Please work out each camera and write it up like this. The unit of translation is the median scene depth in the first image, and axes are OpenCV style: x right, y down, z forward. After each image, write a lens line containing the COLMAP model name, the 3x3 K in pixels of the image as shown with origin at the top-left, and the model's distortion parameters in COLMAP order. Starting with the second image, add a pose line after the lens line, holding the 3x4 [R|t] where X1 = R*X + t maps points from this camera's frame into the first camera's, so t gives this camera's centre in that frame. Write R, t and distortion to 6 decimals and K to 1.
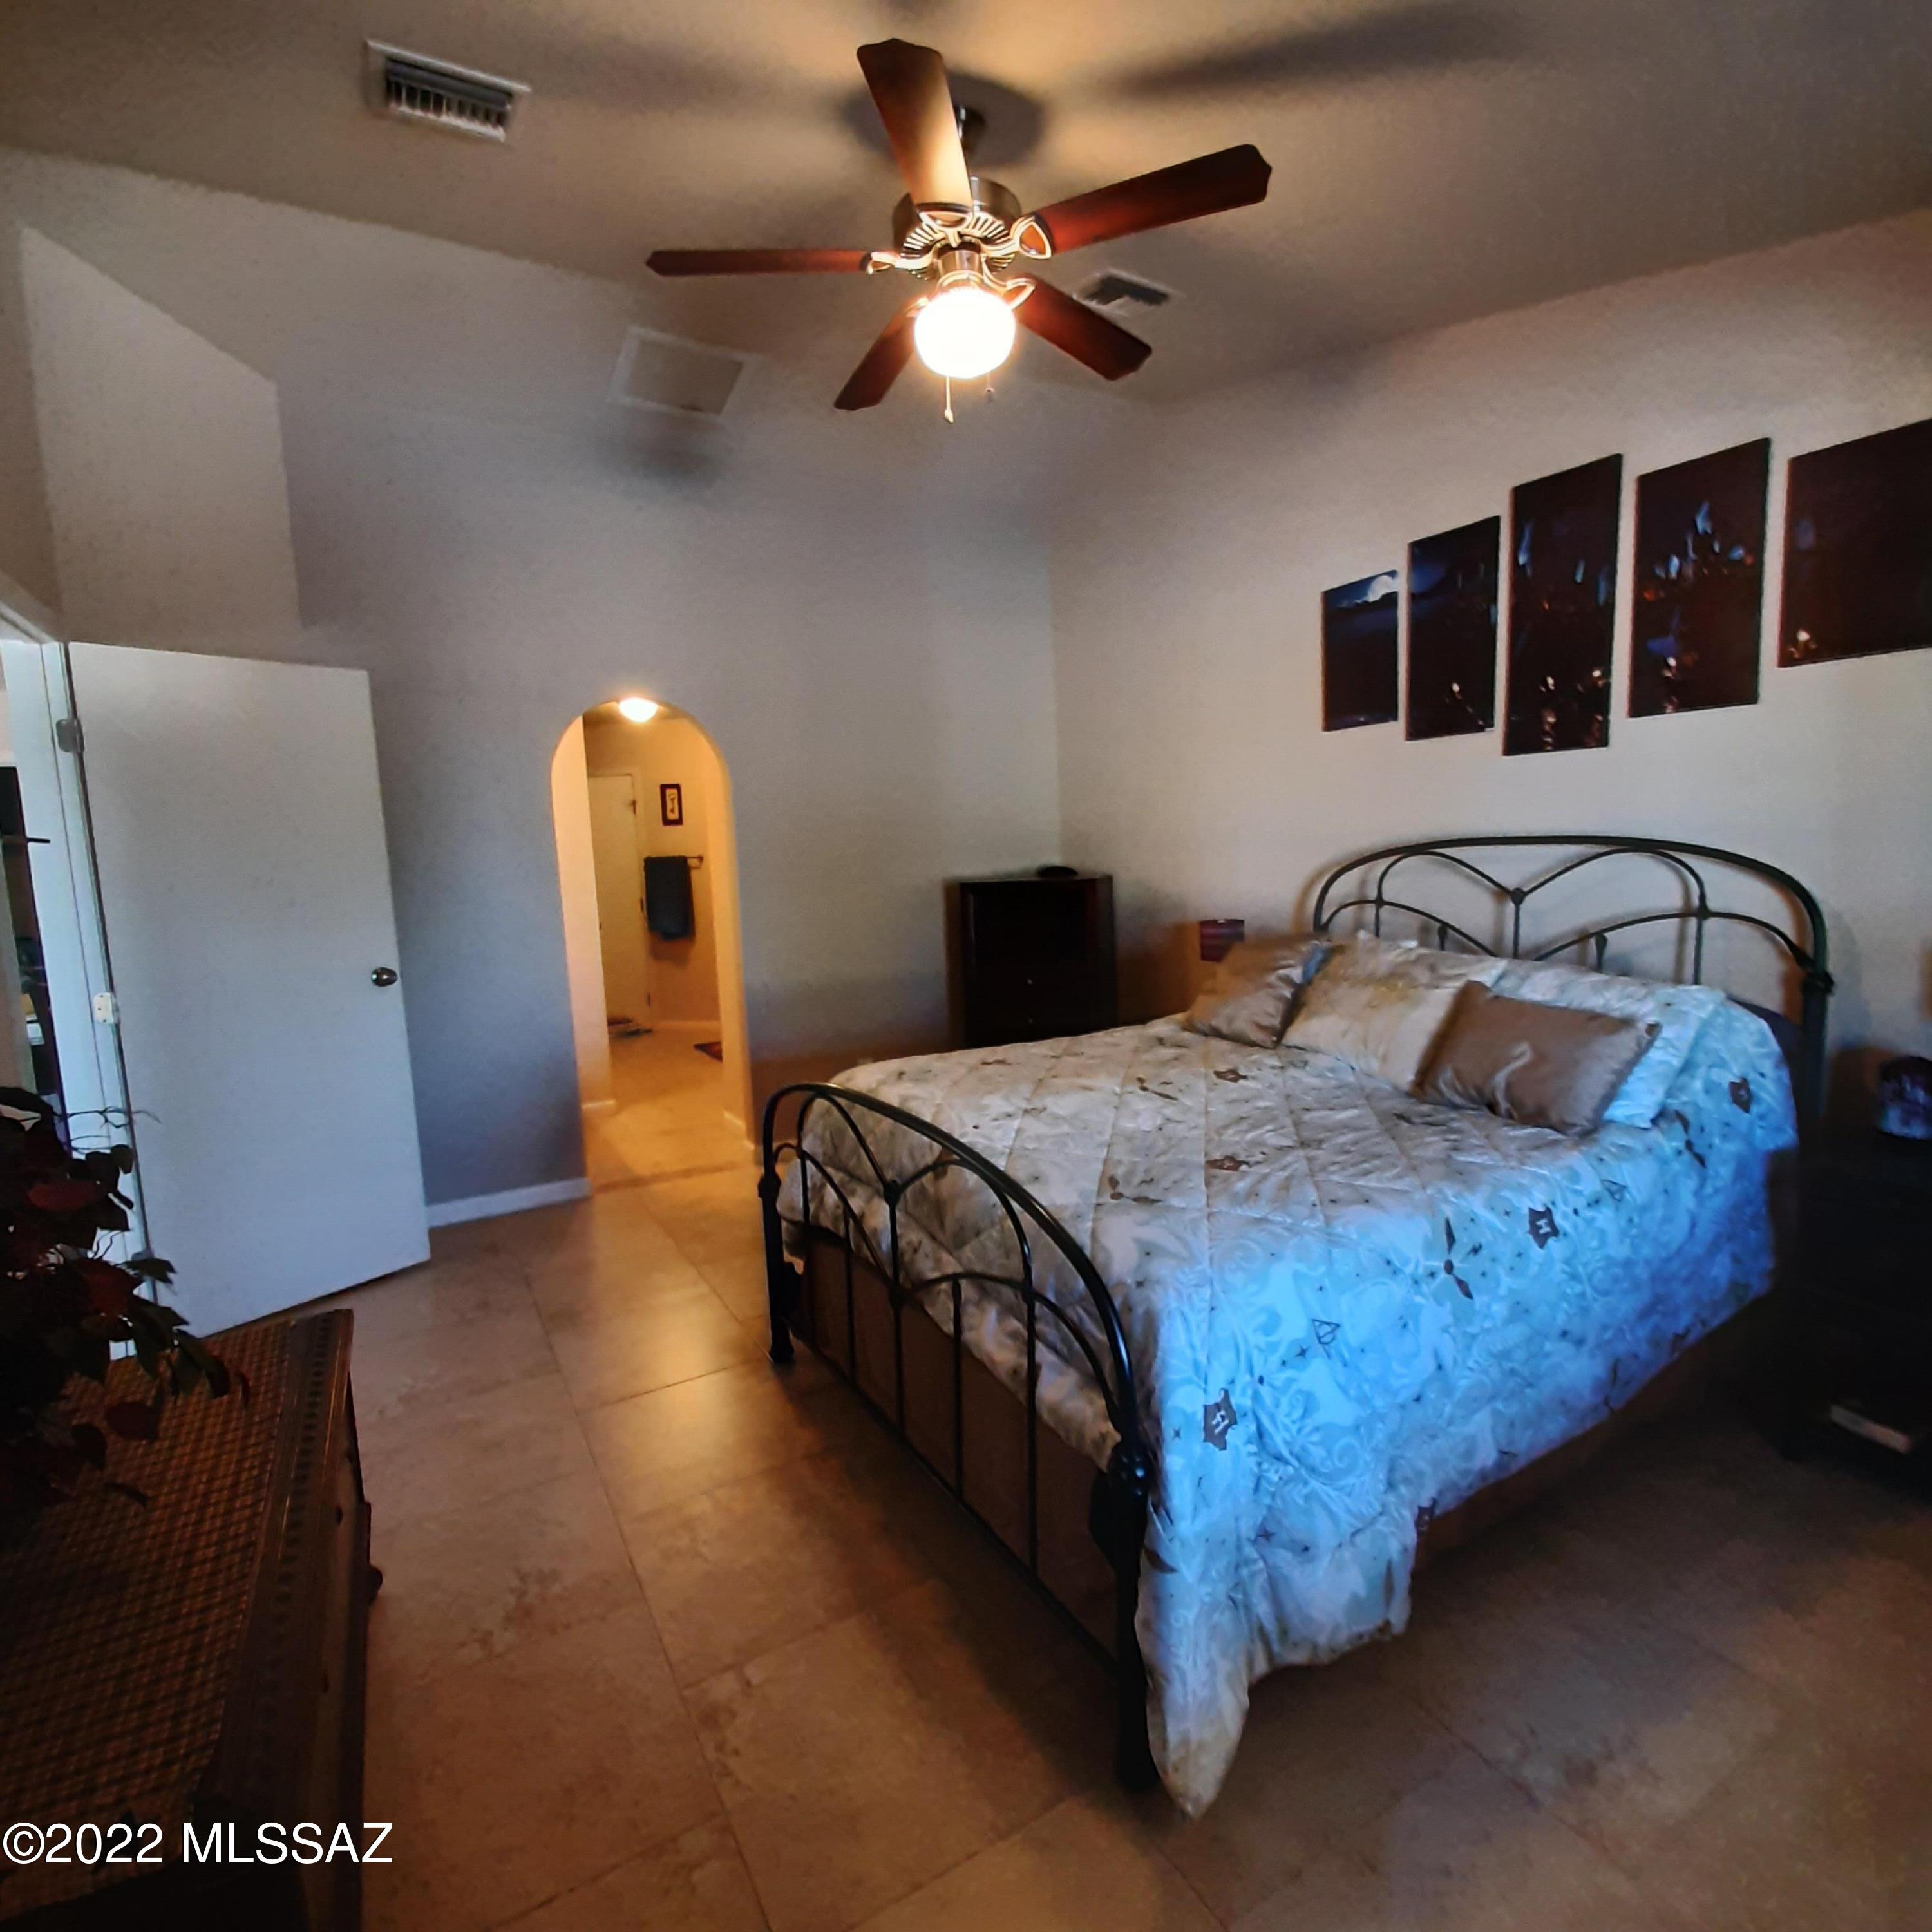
lens RADIAL K [[1017.0, 0, 972.6], [0, 1017.0, 962.9], [0, 0, 1]] dist [0.006308, -0.004336]
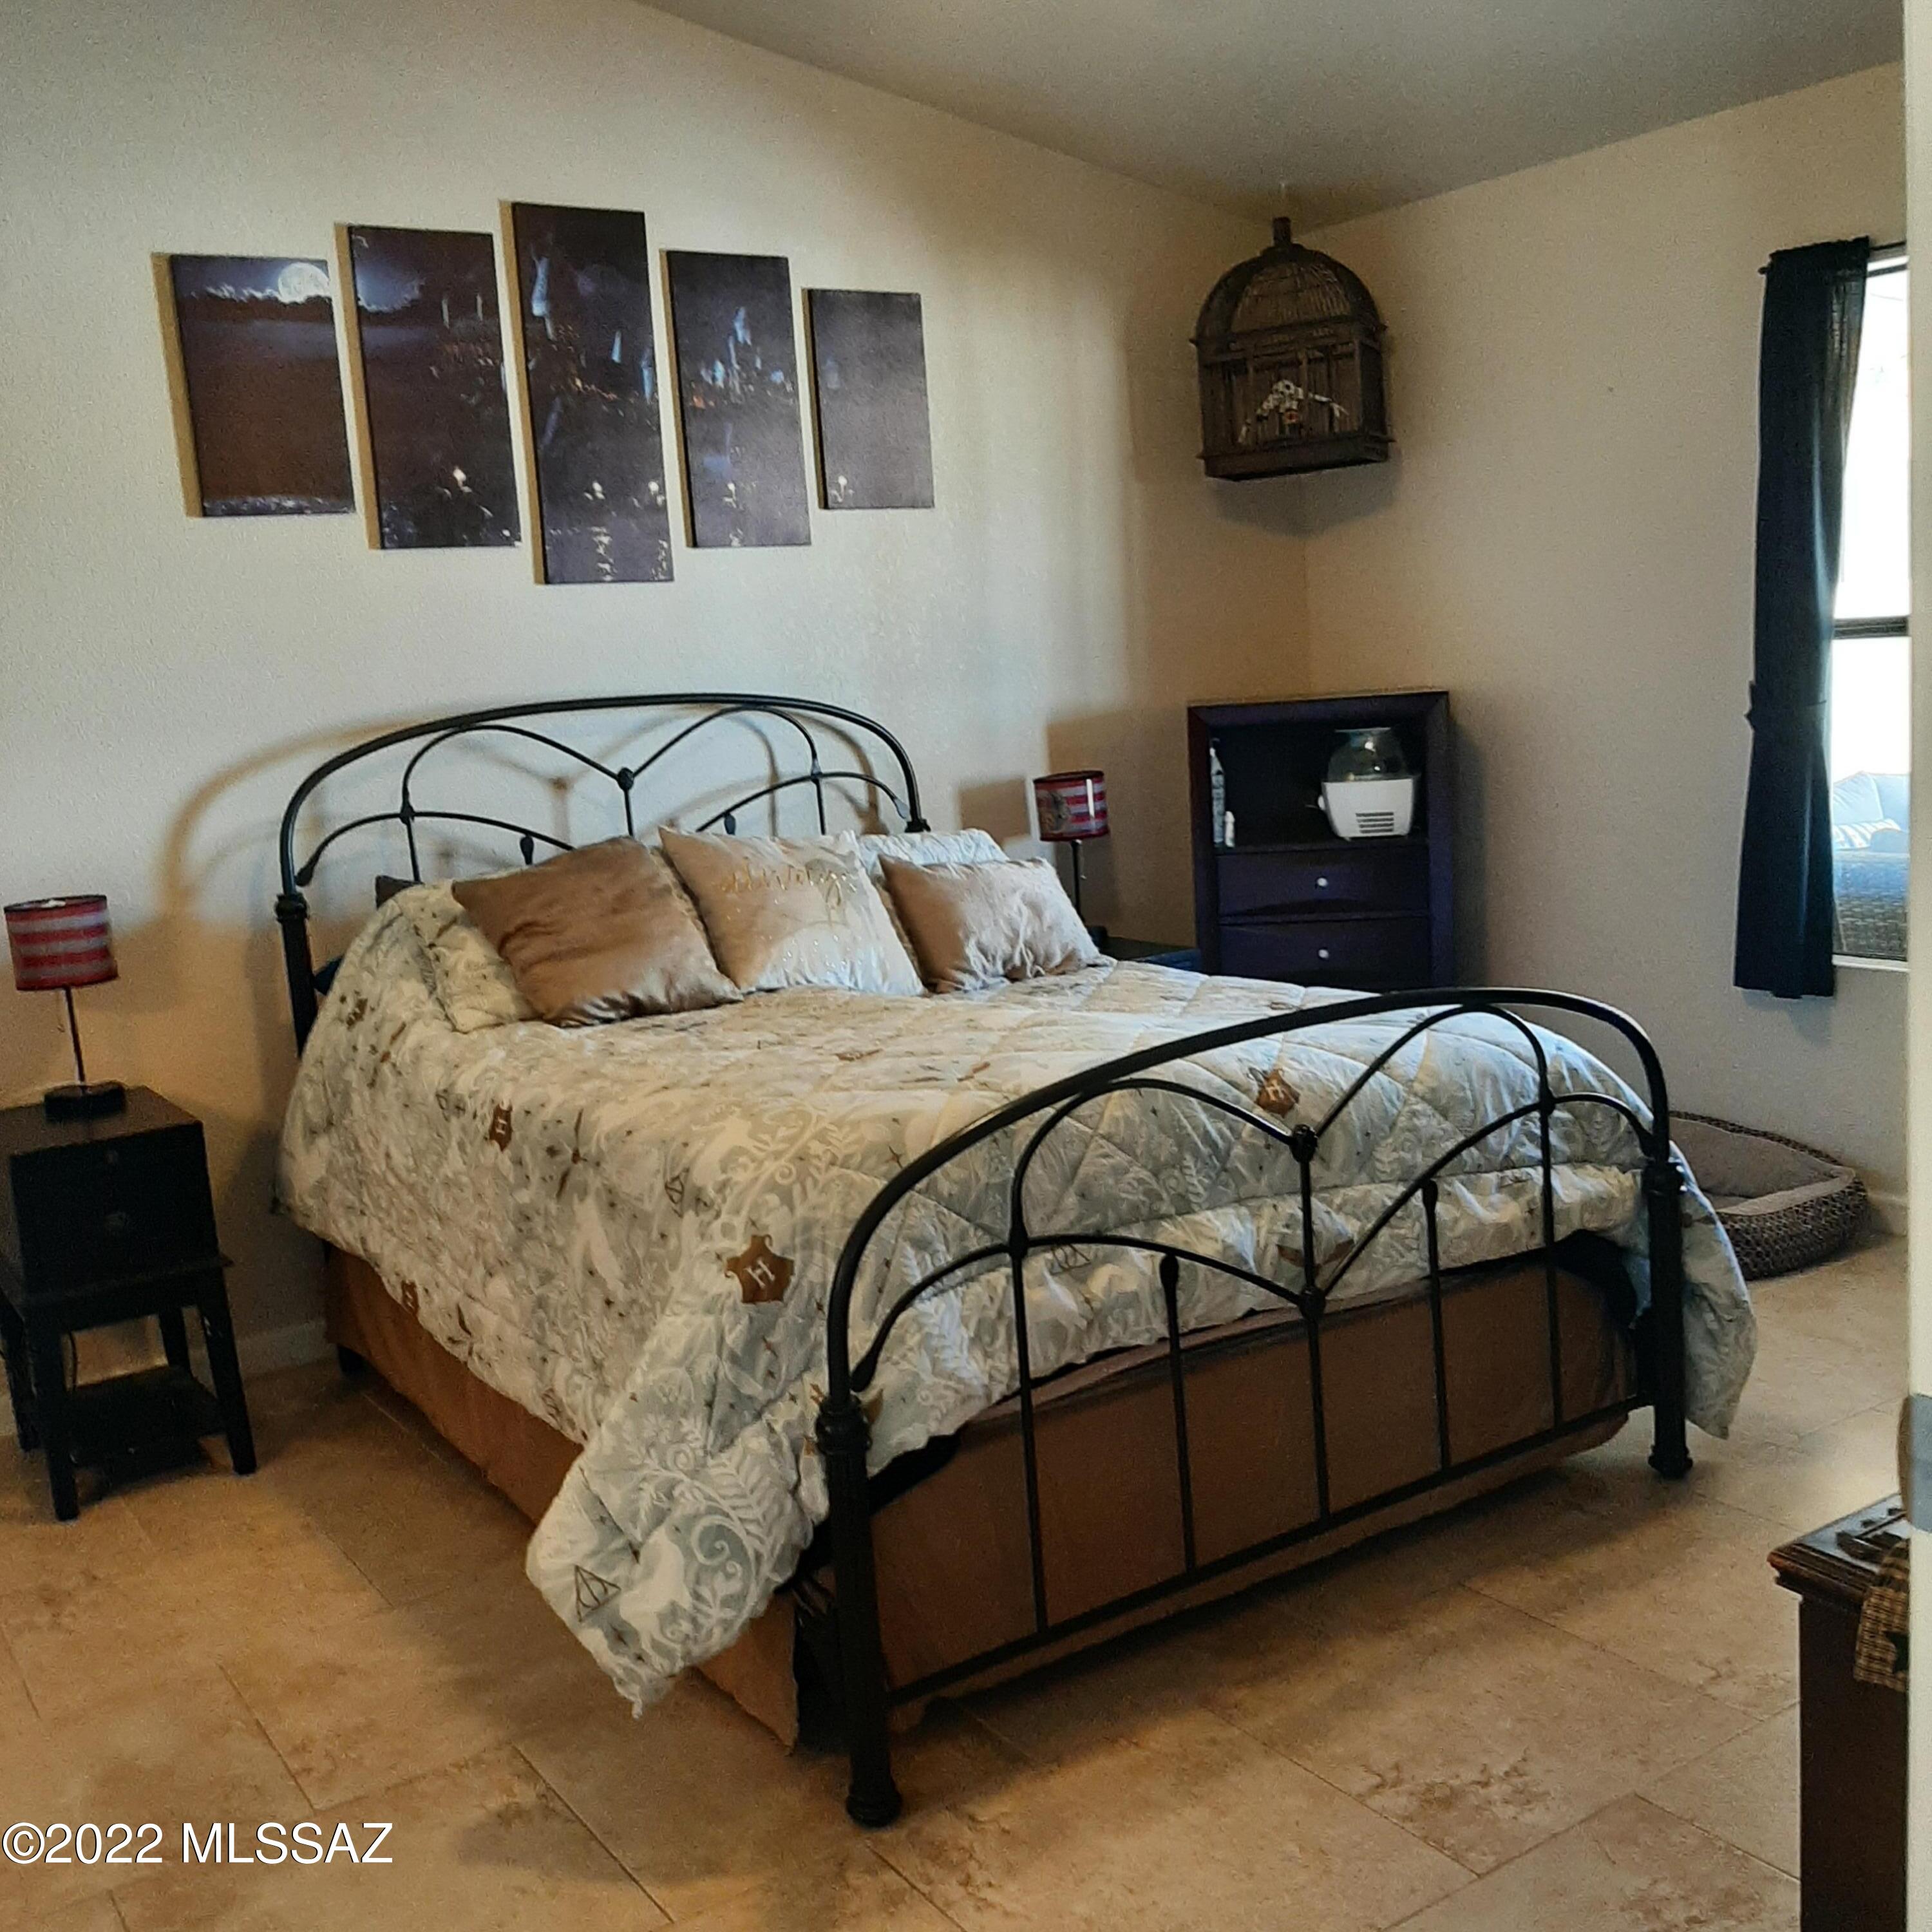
lens RADIAL K [[2008.7, 0, 970.1], [0, 2008.7, 970.7], [0, 0, 1]] dist [0.022421, 0.000000]
pose [[-0.051263, -0.118832, 0.991590, -0.920857], [0.177188, 0.976061, 0.126131, -0.069608], [-0.982841, 0.182164, -0.028980, 0.826457]]
